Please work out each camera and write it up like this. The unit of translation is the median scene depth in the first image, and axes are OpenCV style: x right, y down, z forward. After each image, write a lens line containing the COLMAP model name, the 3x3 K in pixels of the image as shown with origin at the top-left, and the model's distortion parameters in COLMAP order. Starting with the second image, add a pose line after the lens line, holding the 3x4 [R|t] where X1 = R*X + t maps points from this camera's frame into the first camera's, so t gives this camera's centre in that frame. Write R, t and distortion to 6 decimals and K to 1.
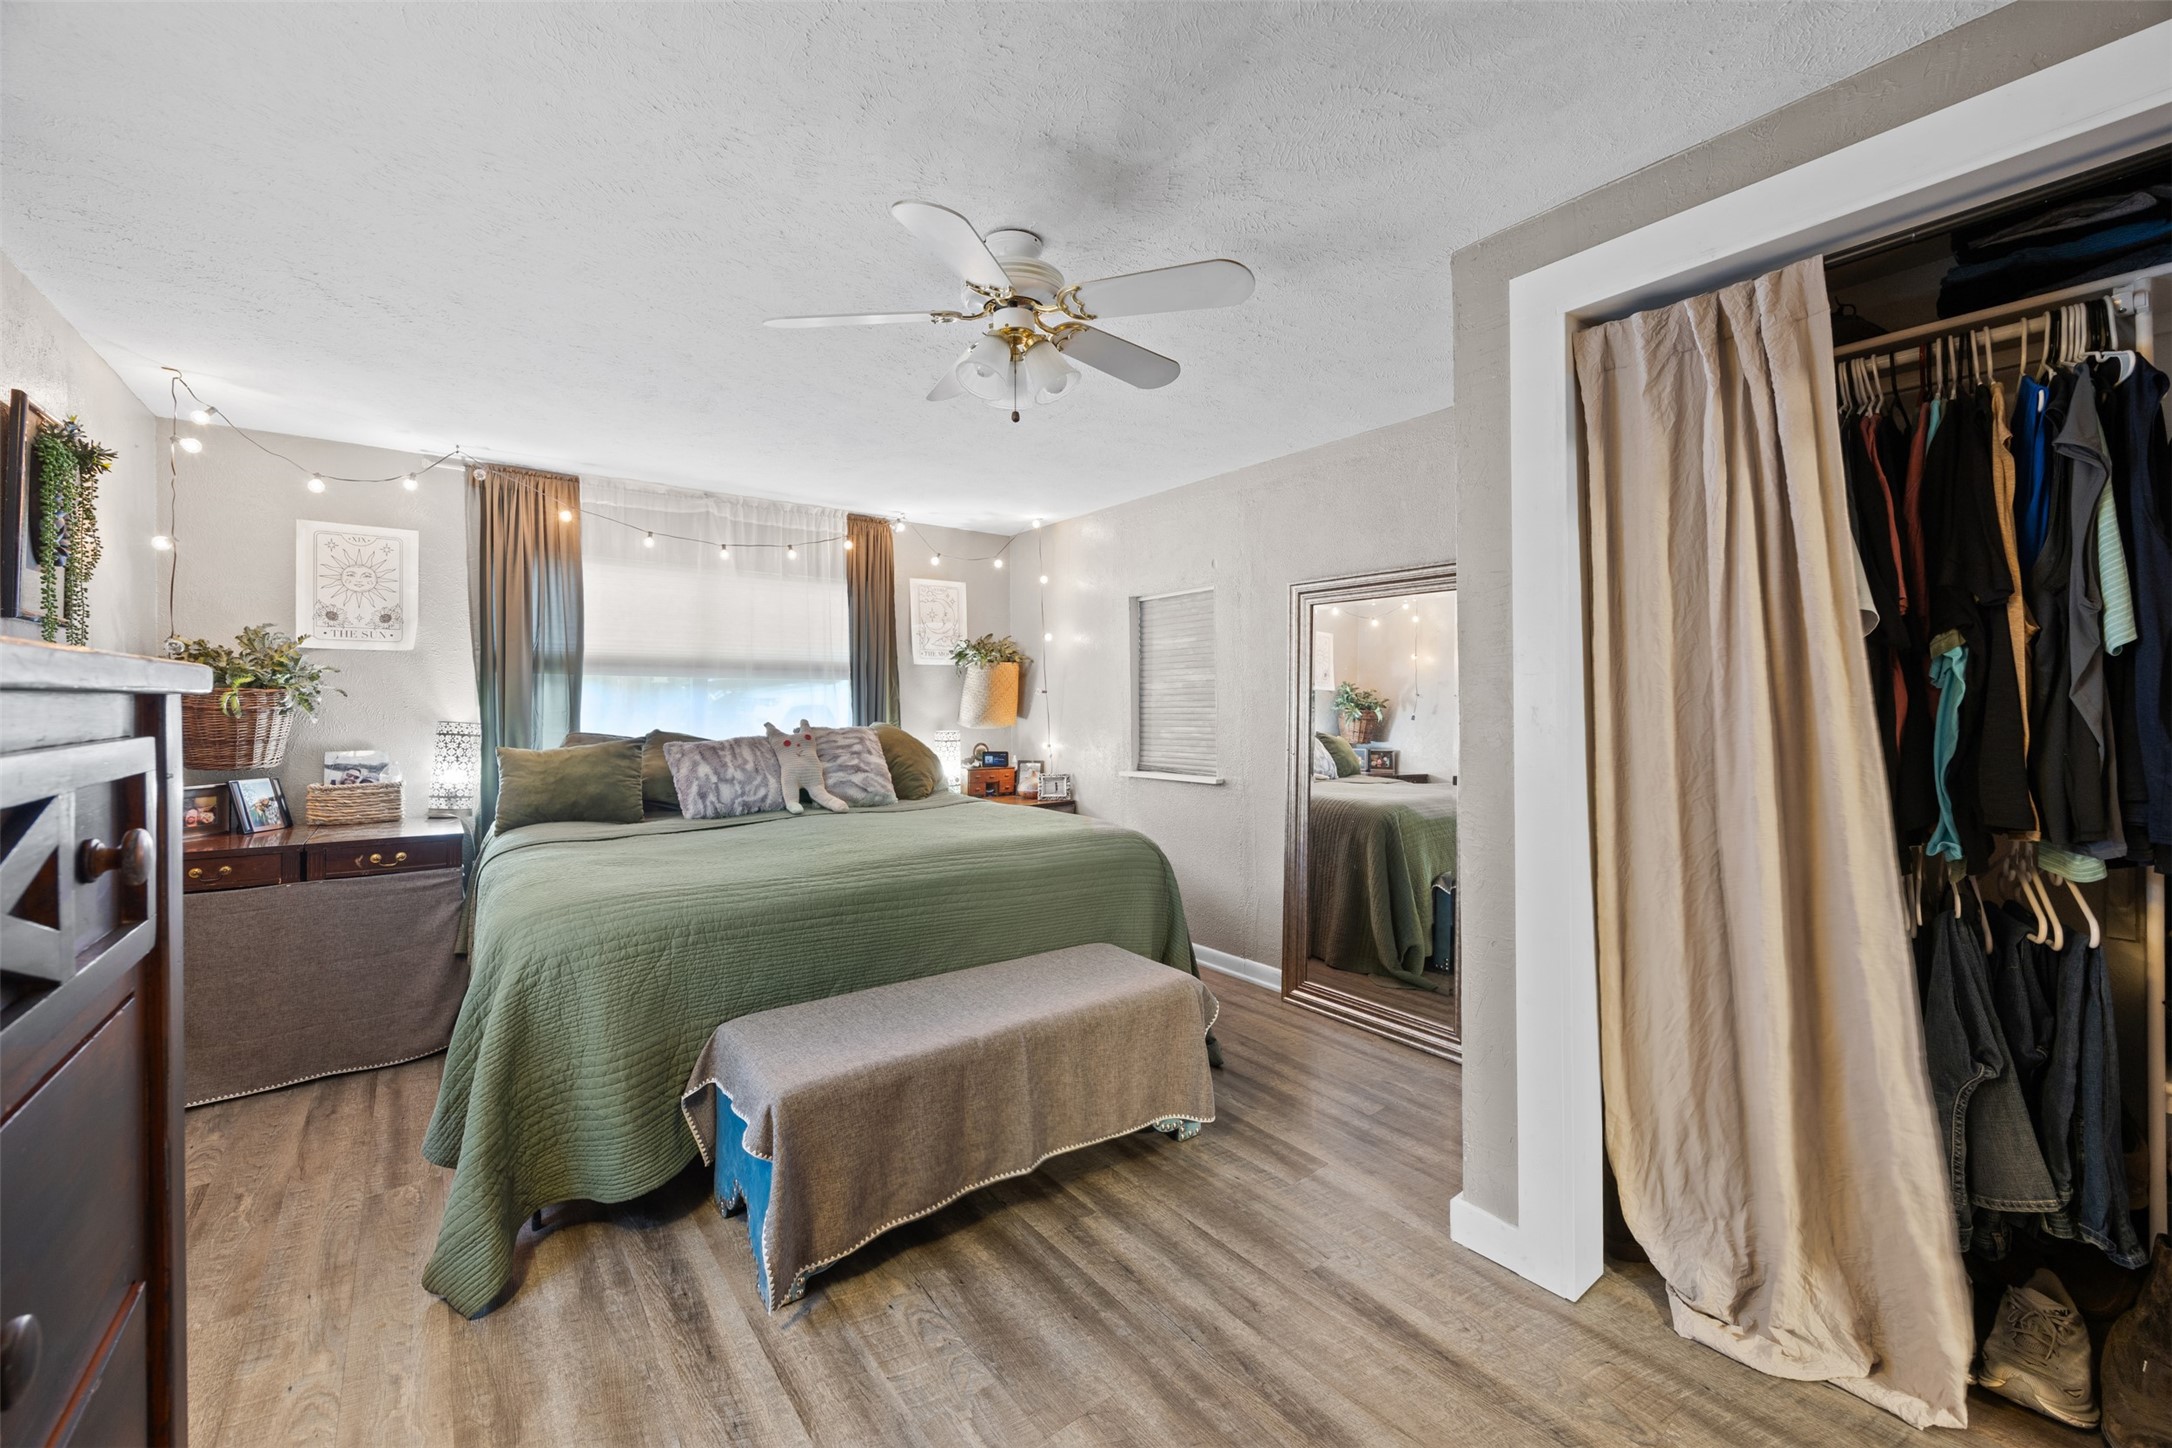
lens RADIAL K [[839.8, 0, 1089.6], [0, 839.8, 713.8], [0, 0, 1]] dist [-0.003058, 0.000510]
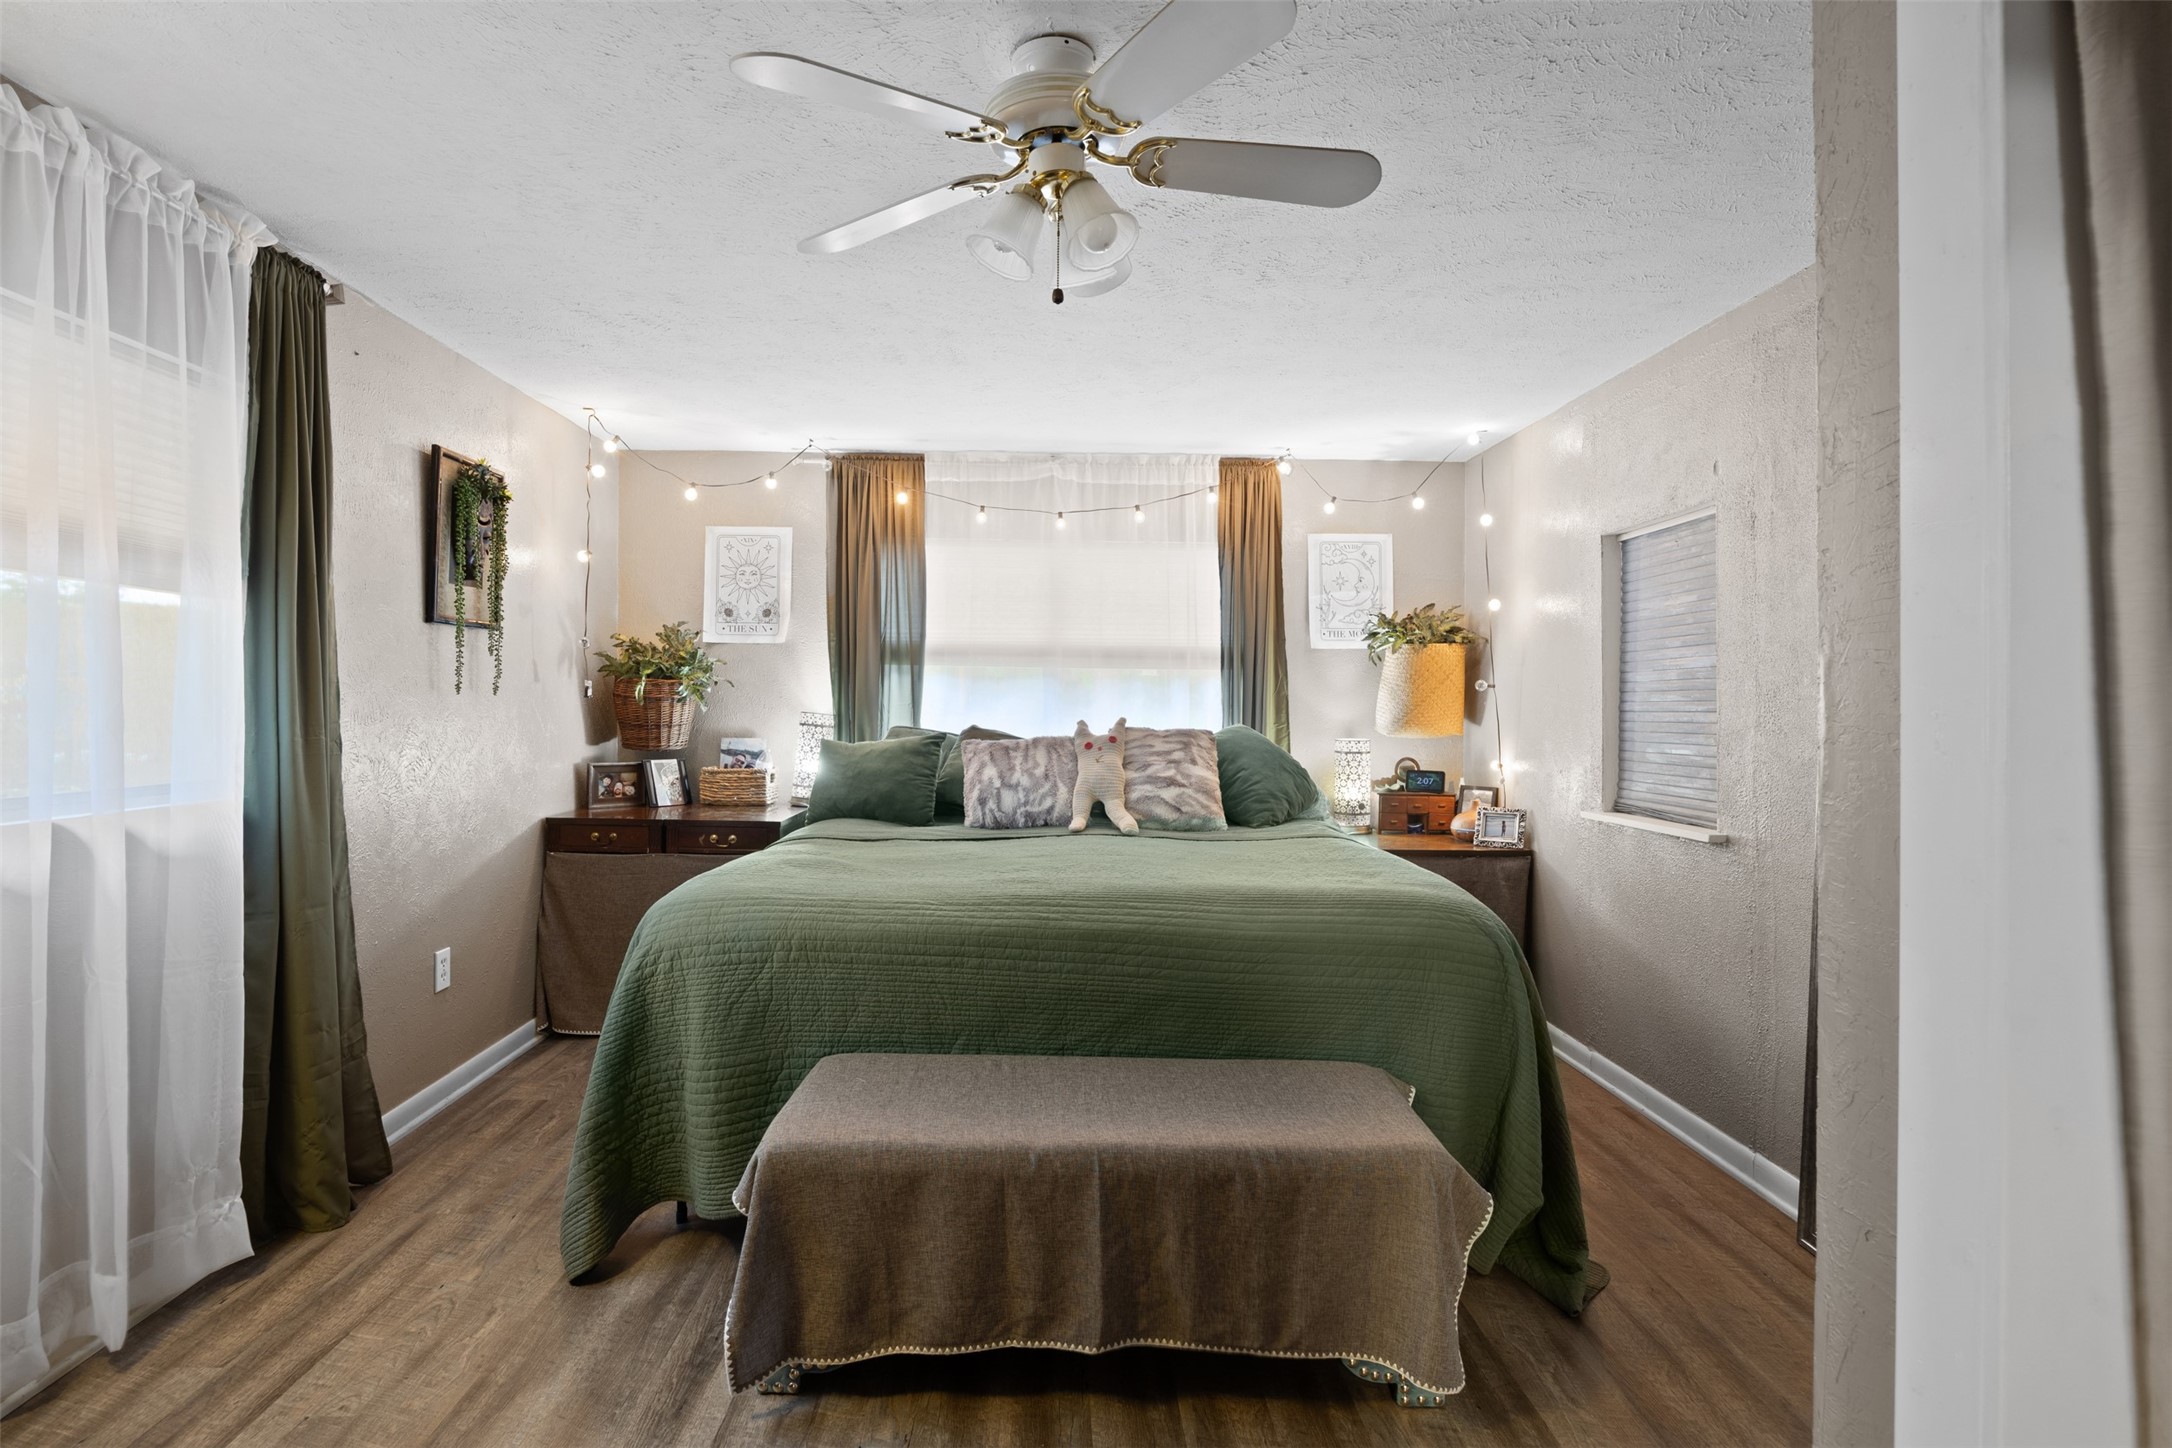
lens RADIAL K [[1064.8, 0, 1084.0], [0, 1064.8, 714.7], [0, 0, 1]] dist [-0.012733, 0.001585]
pose [[0.801419, 0.019097, -0.597799, 0.283172], [-0.020249, 0.999783, 0.004792, -0.000540], [0.597761, 0.008264, 0.801632, 0.169858]]
